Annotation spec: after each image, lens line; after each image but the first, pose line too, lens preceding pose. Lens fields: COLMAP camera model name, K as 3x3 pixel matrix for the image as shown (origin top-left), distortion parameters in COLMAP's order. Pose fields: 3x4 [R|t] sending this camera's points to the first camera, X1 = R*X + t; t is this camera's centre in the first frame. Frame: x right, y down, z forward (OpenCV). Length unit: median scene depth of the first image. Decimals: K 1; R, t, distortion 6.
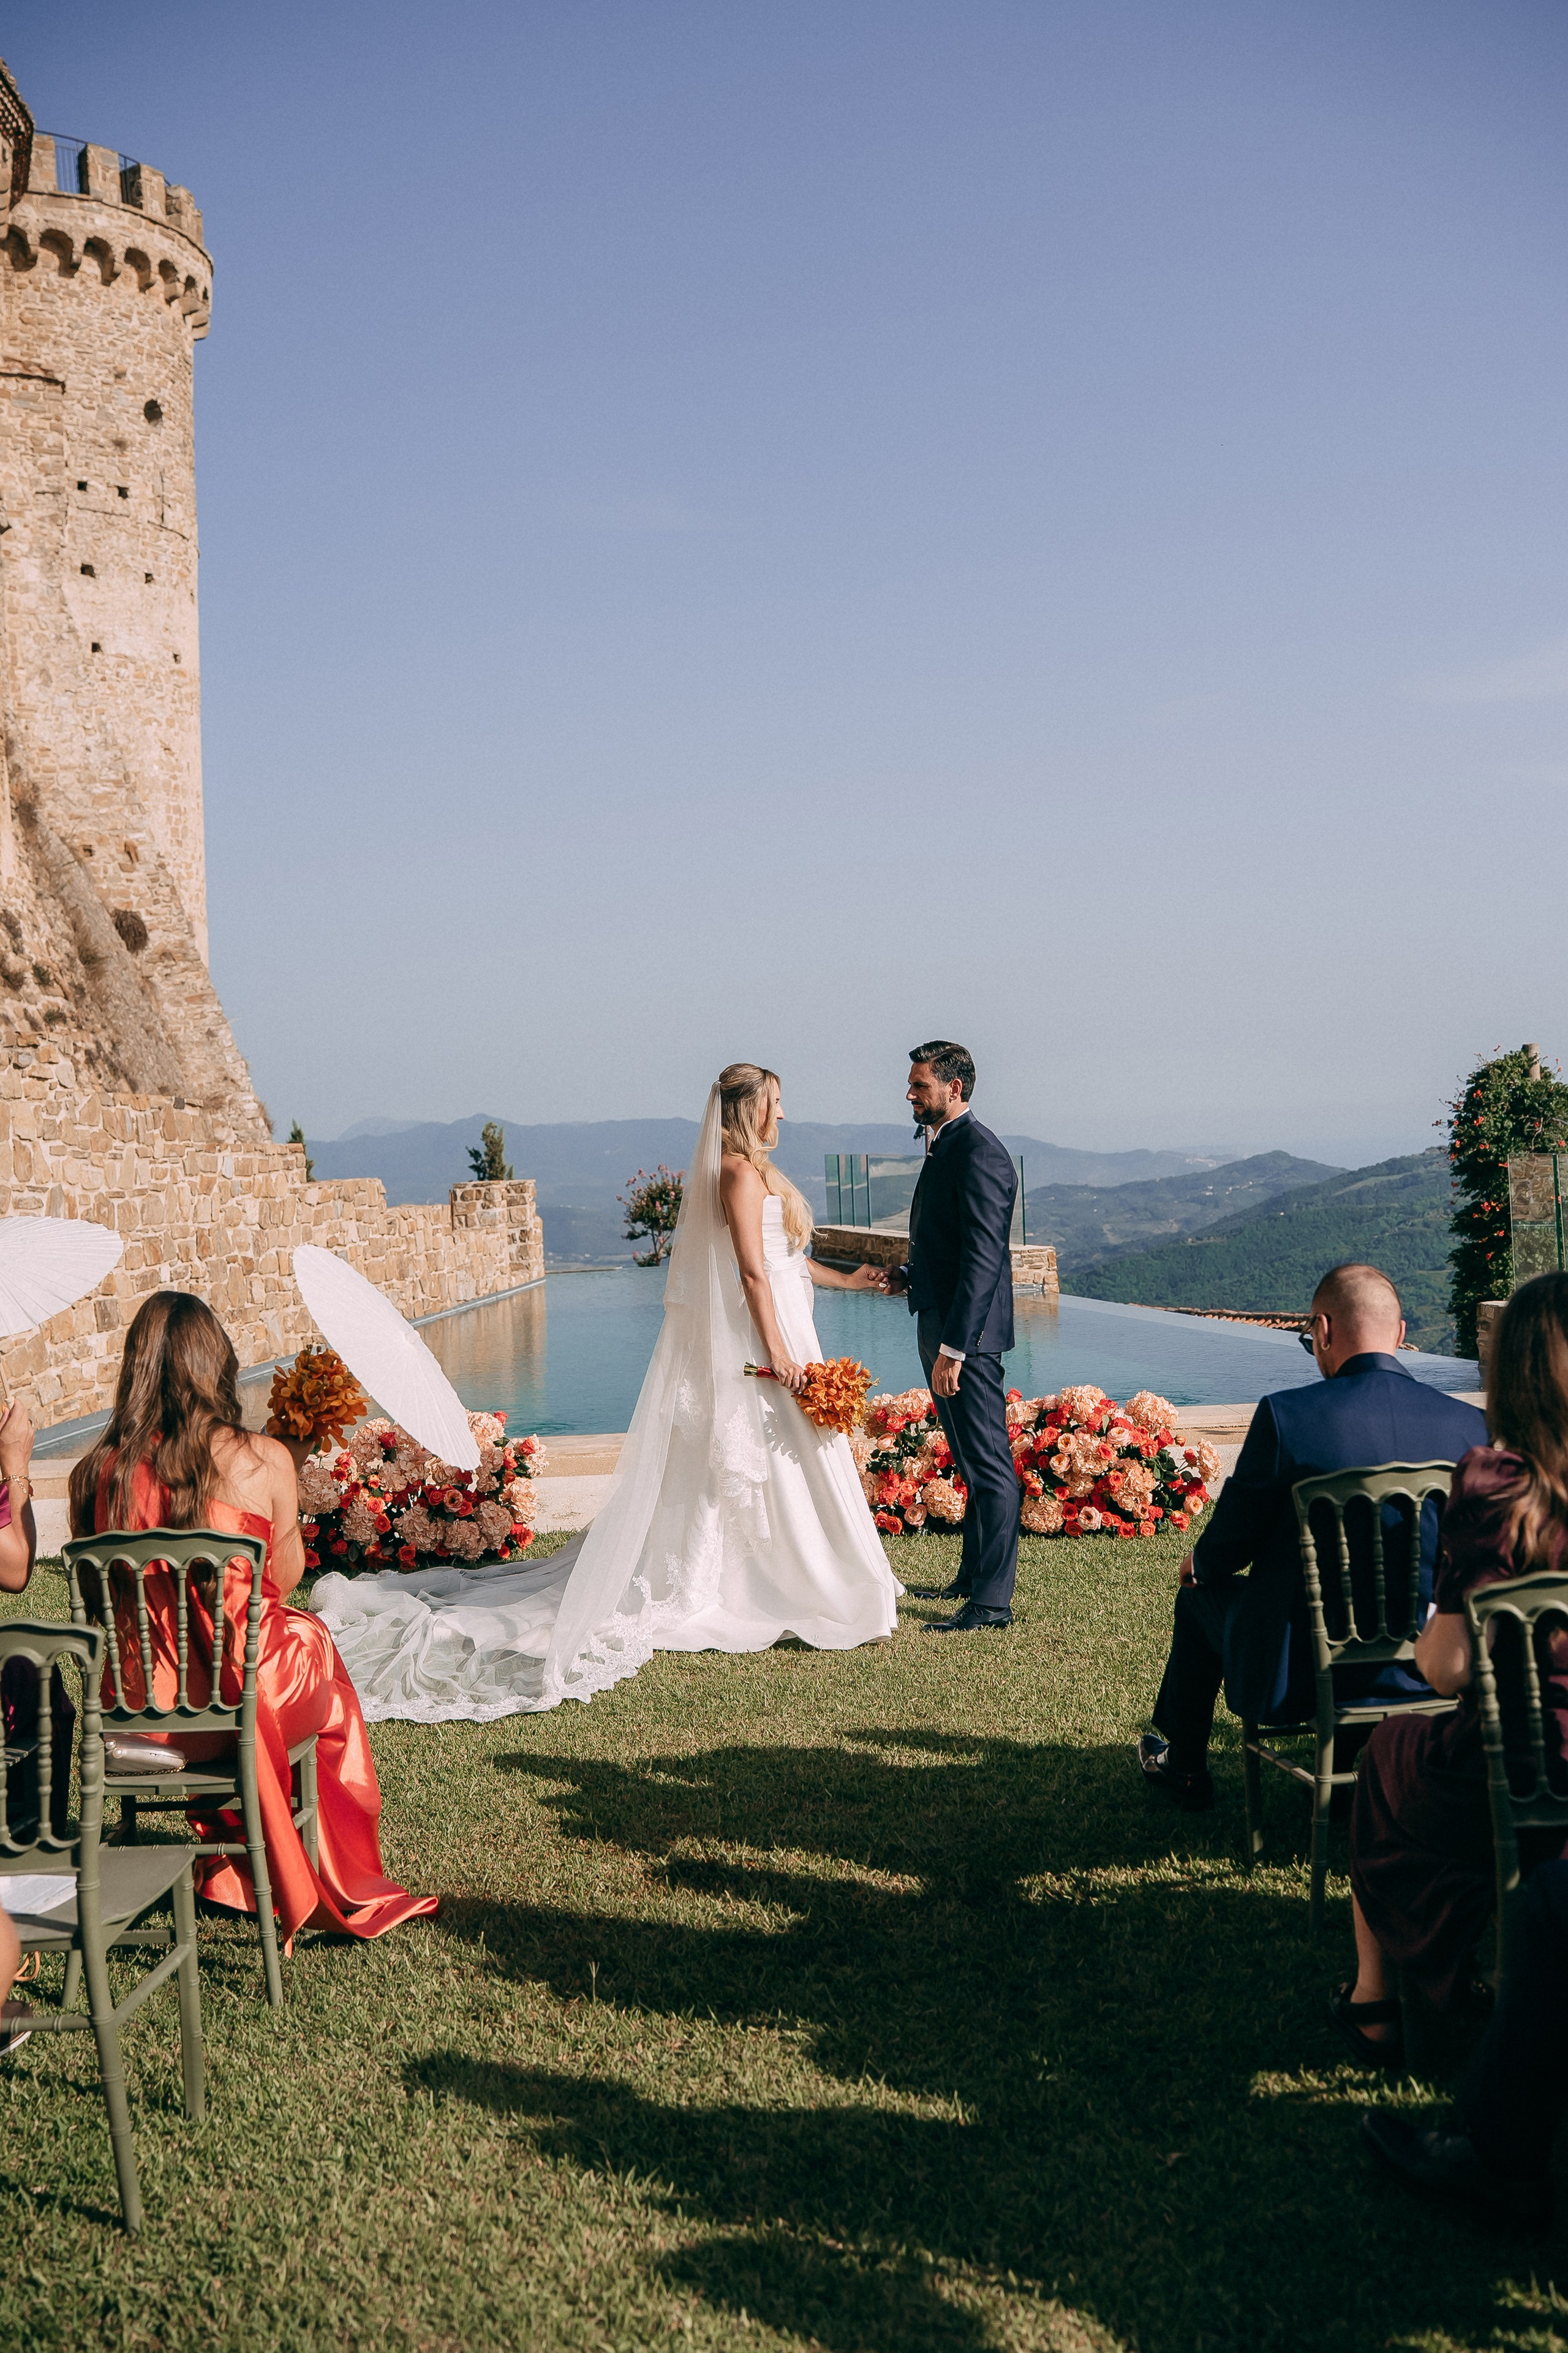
lens RADIAL K [[2395.4, 0, 770.6], [0, 2395.4, 1173.6], [0, 0, 1]] dist [-0.047033, 0.177388]
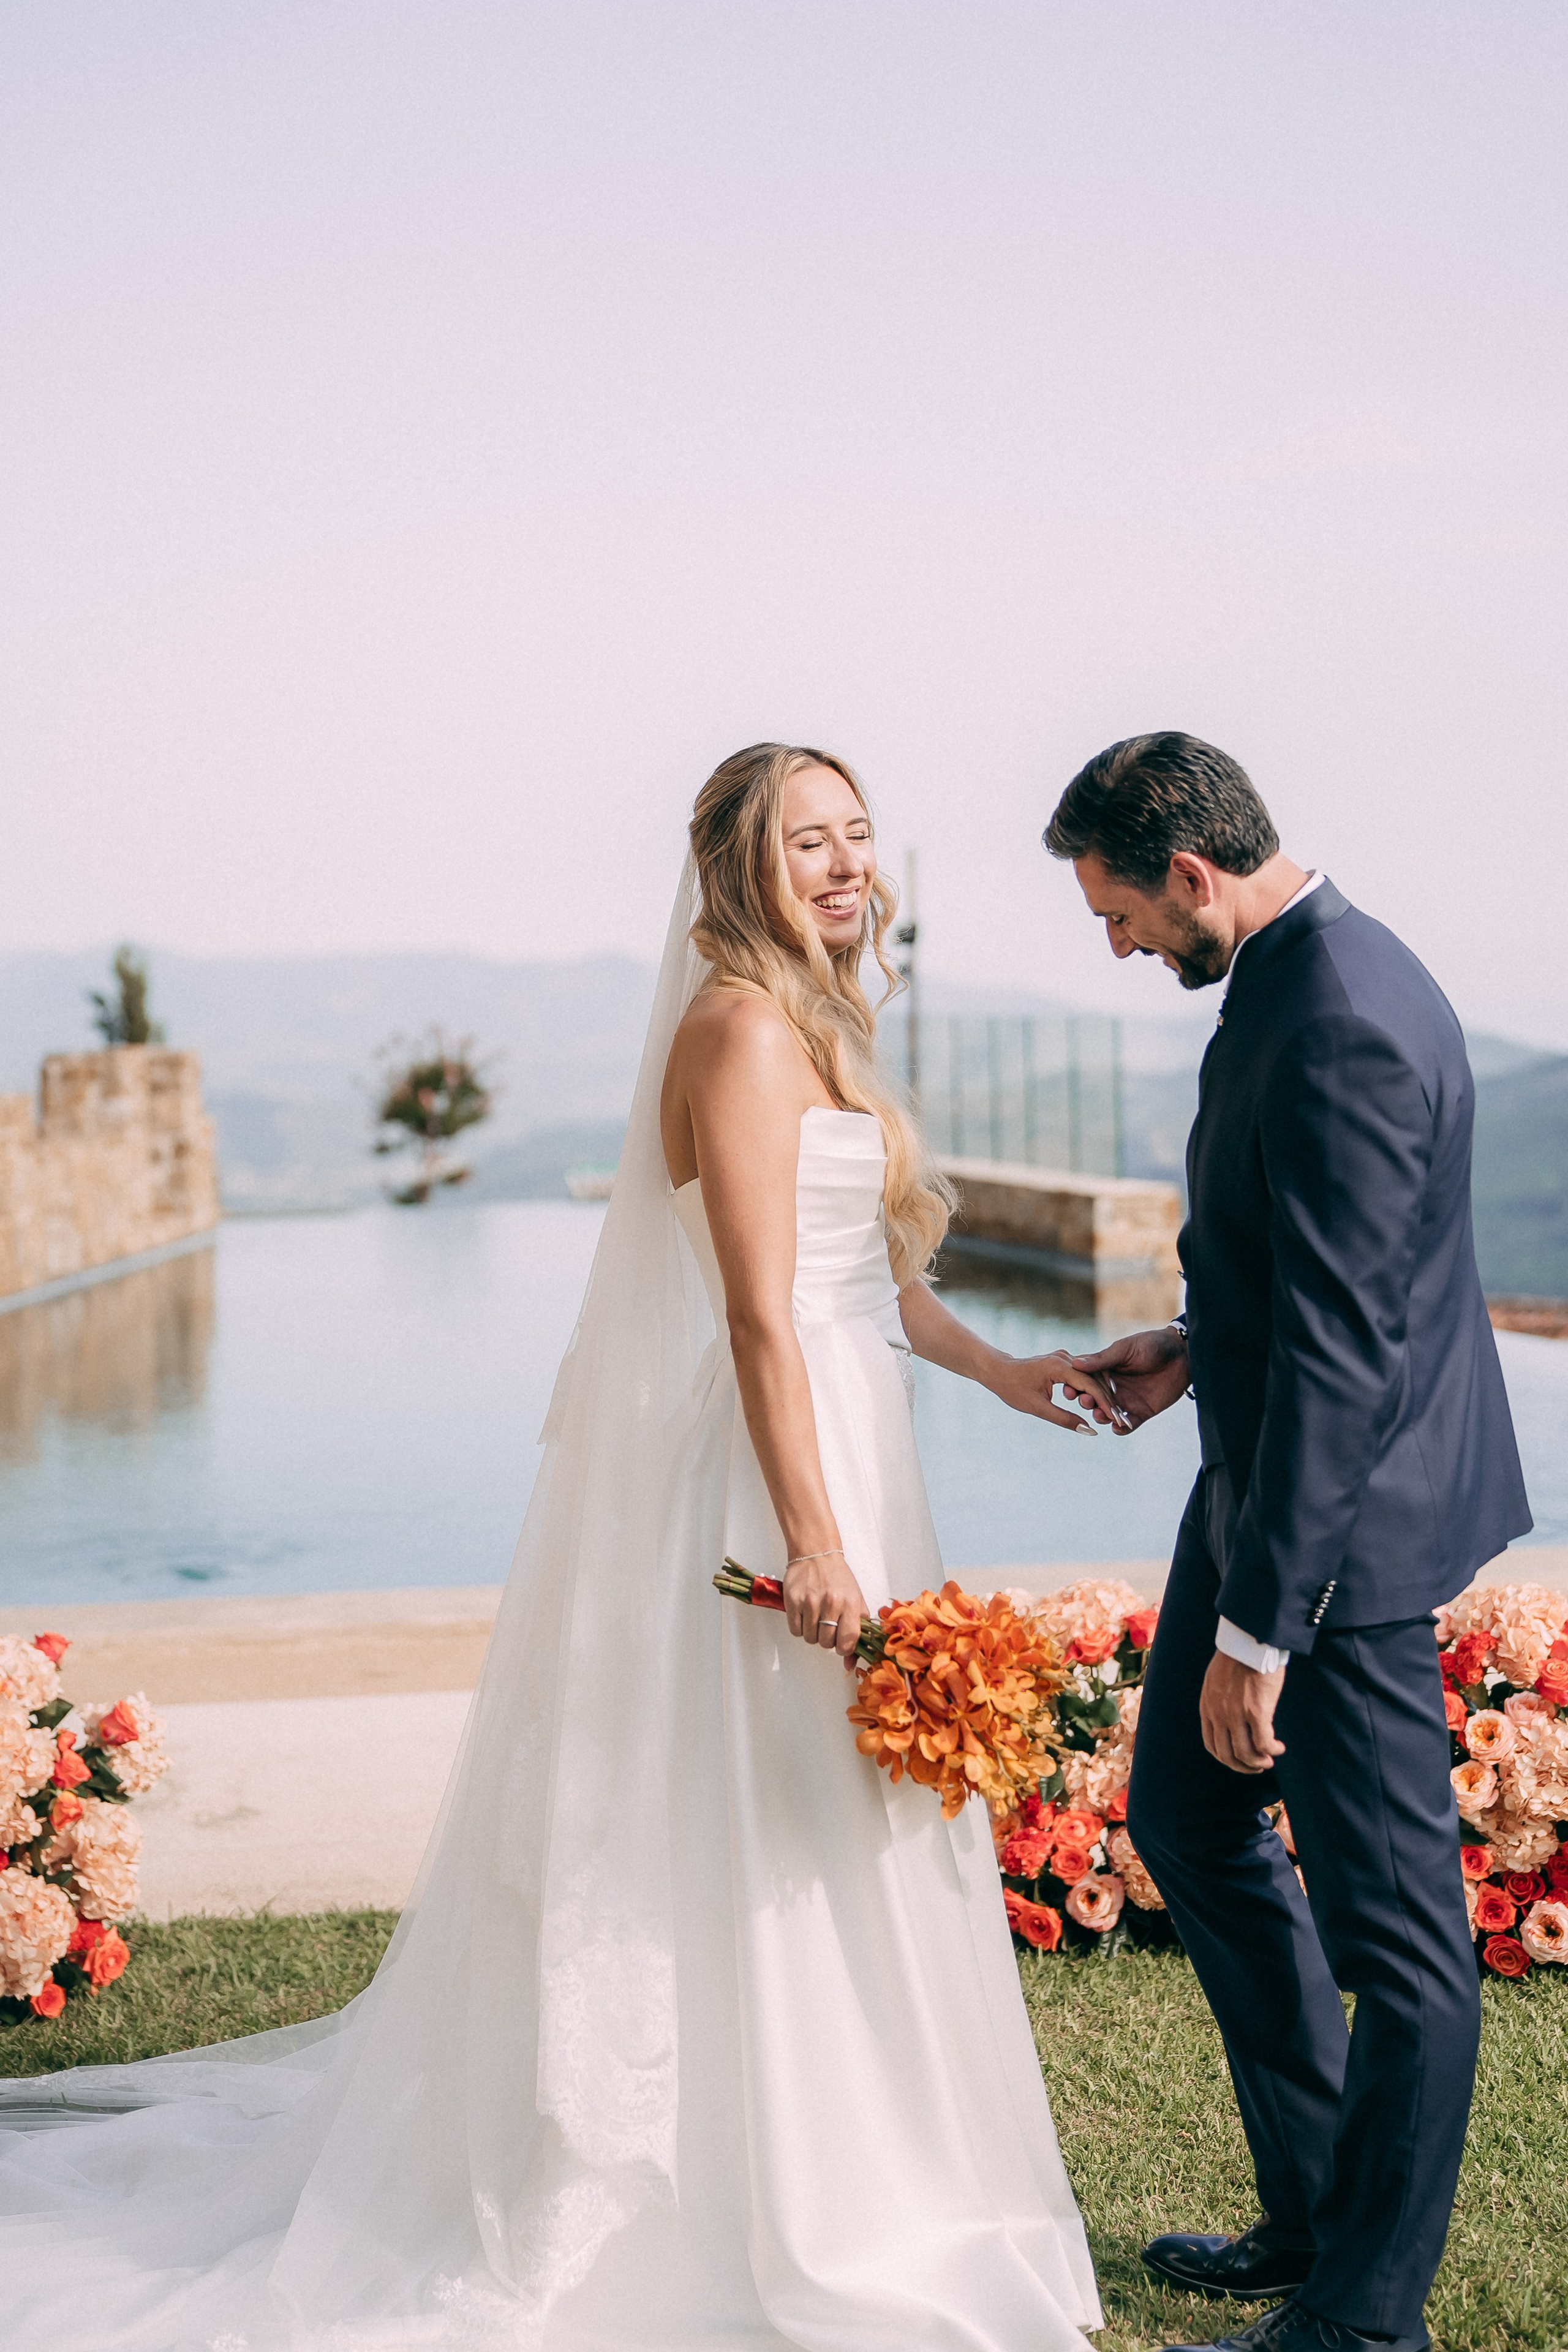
lens RADIAL K [[3939.5, 0, 784.0], [0, 3939.5, 1176.0], [0, 0, 1]] dist [0.178363, 0.014957]
pose [[0.998910, 0.013587, 0.044663, -0.022943], [-0.015075, 0.999336, 0.033162, 0.000376], [-0.044183, -0.033799, 0.998452, 0.351251]]
